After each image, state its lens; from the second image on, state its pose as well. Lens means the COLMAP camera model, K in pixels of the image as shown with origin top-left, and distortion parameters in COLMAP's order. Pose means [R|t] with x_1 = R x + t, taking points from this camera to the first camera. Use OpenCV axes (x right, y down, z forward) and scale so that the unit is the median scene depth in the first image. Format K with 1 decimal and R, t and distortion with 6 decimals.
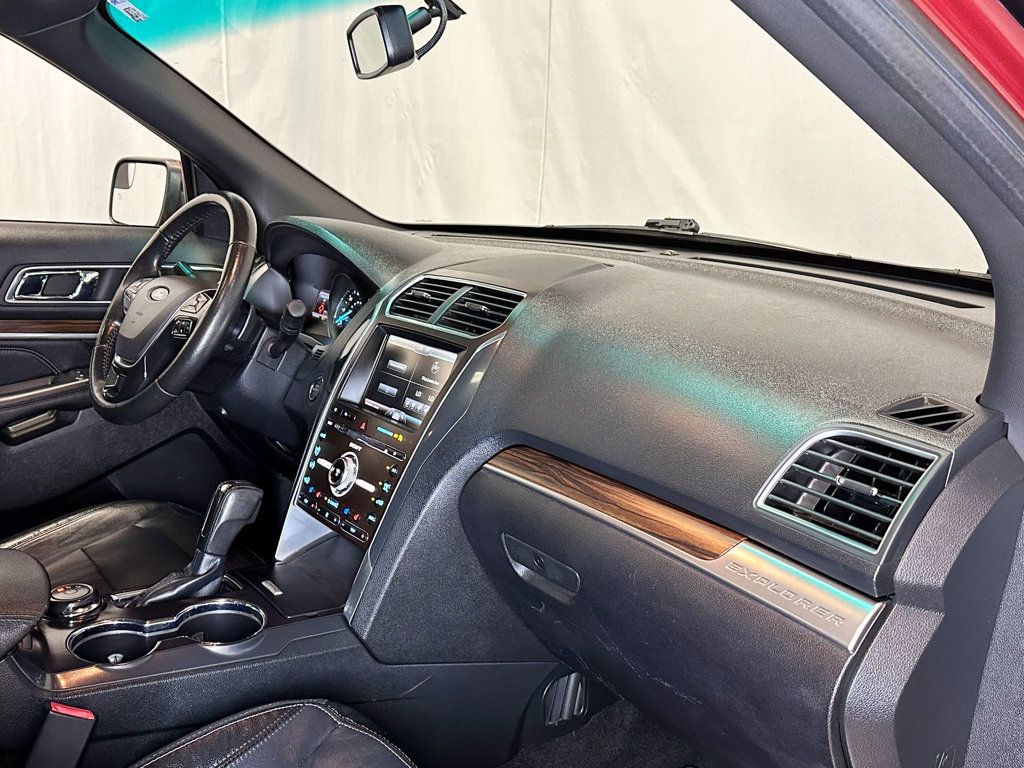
lens RADIAL K [[1031.1, 0, 504.7], [0, 1031.1, 380.4], [0, 0, 1]] dist [0.074150, 0.000000]
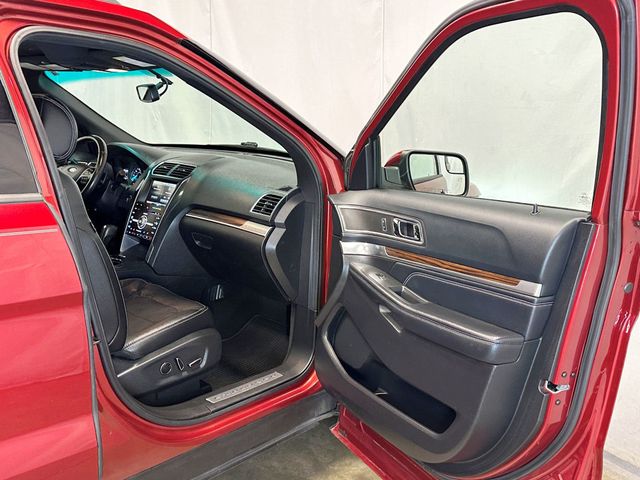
lens RADIAL K [[644.4, 0, 324.6], [0, 644.4, 241.7], [0, 0, 1]] dist [0.074150, 0.000000]
pose [[0.983522, -0.043612, 0.175451, 0.048169], [0.042167, 0.999039, 0.011953, 0.144903], [-0.175803, -0.004358, 0.984416, -1.074356]]
